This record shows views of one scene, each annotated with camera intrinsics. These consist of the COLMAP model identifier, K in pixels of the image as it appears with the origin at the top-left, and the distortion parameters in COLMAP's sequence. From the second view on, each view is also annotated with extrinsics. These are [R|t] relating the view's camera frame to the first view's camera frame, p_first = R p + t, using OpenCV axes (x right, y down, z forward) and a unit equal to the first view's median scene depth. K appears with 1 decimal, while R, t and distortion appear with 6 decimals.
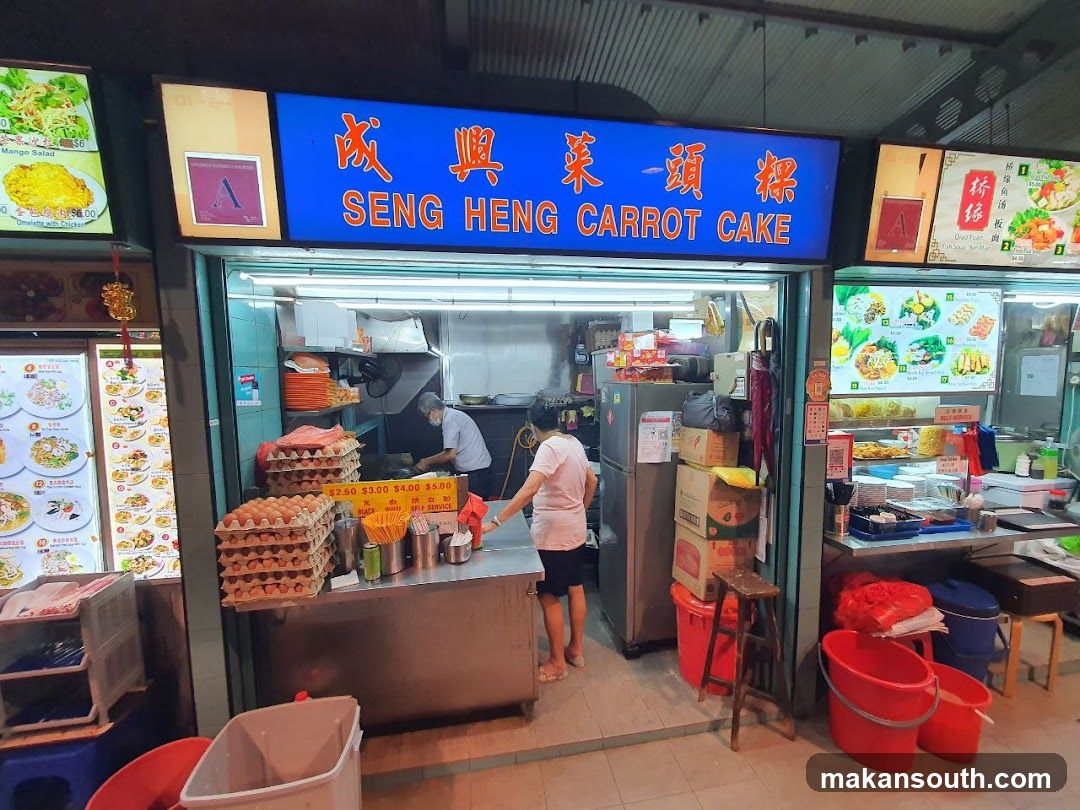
lens RADIAL K [[424.3, 0, 546.3], [0, 424.3, 408.2], [0, 0, 1]] dist [-0.003817, -0.000201]
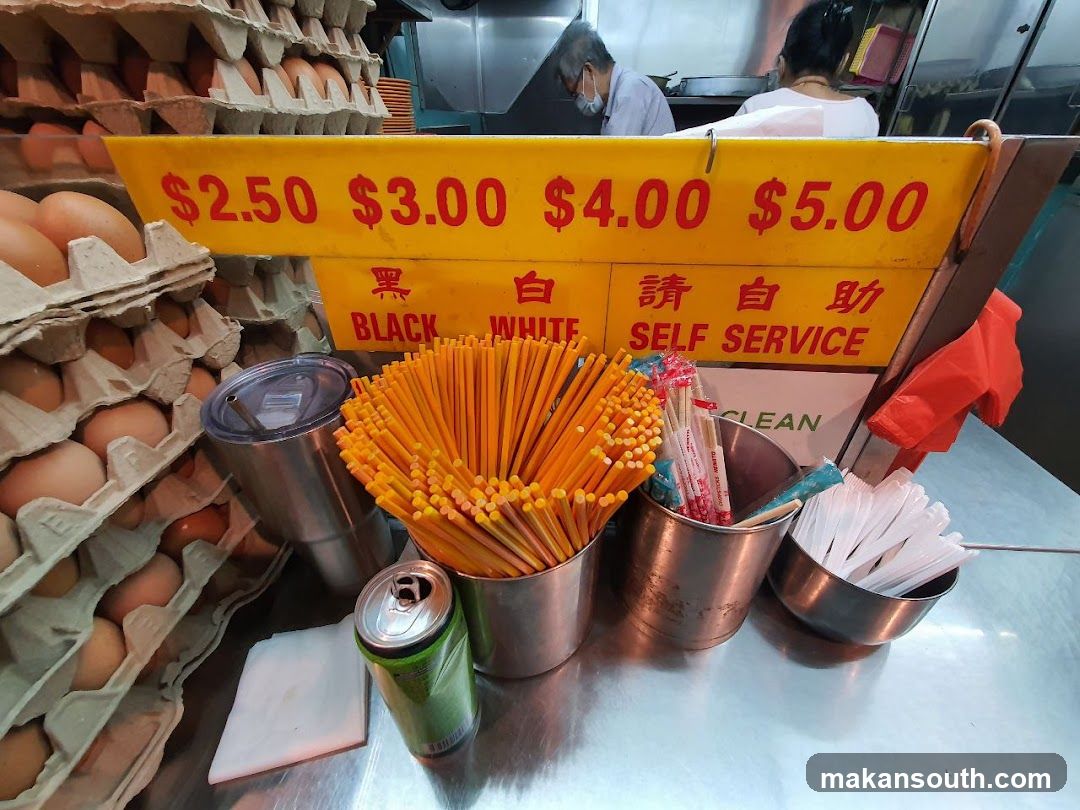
lens RADIAL K [[424.3, 0, 546.3], [0, 424.3, 408.2], [0, 0, 1]] dist [-0.003817, -0.000201]
pose [[0.968997, 0.154845, -0.192528, -0.350302], [-0.040453, 0.868158, 0.494636, 0.198756], [0.243737, -0.471513, 0.847507, 0.924487]]
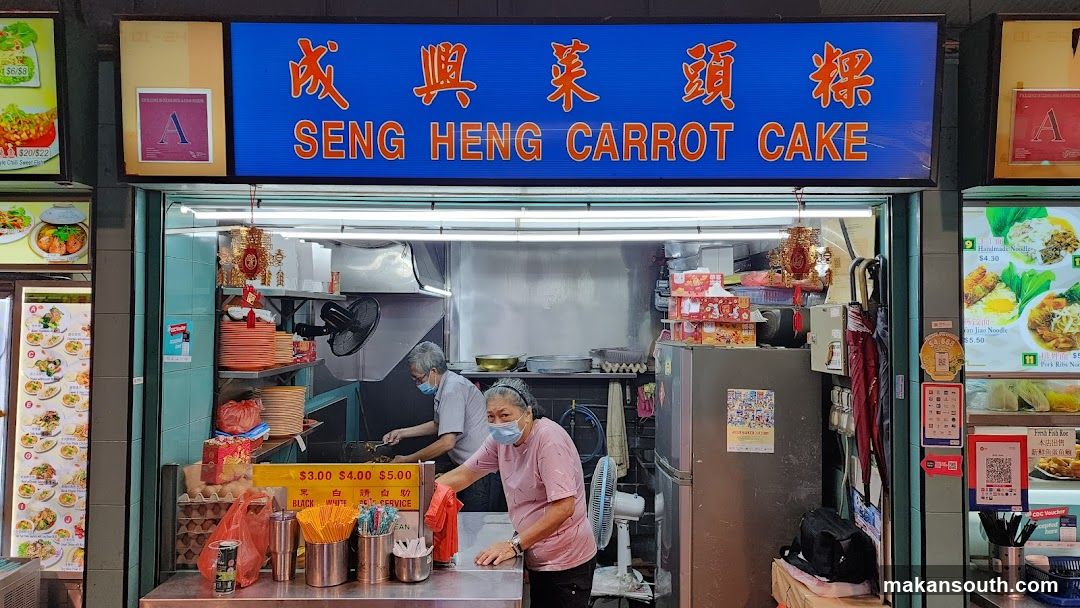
lens RADIAL K [[768.7, 0, 535.3], [0, 768.7, 298.7], [0, 0, 1]] dist [0.047764, -0.007287]
pose [[0.984125, 0.015155, -0.176831, 0.263809], [-0.034463, 0.993701, -0.106630, 0.009485], [0.174101, 0.111031, 0.978448, -0.392127]]
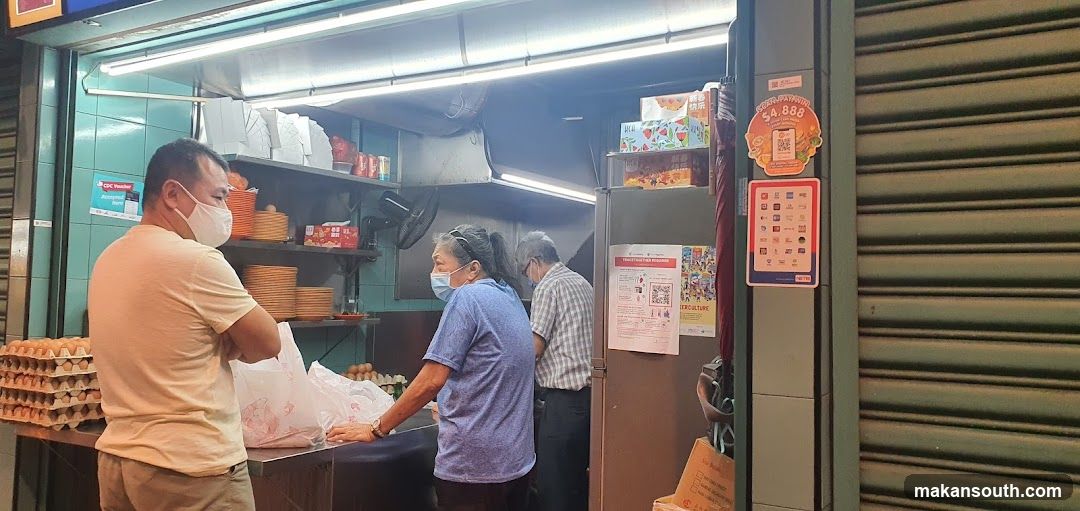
lens RADIAL K [[844.0, 0, 535.9], [0, 844.0, 250.8], [0, 0, 1]] dist [-0.003436, 0.003930]
pose [[0.757124, -0.005908, -0.653245, 1.161484], [-0.084172, 0.990742, -0.106517, 0.186909], [0.647826, 0.135632, 0.749617, 0.303632]]
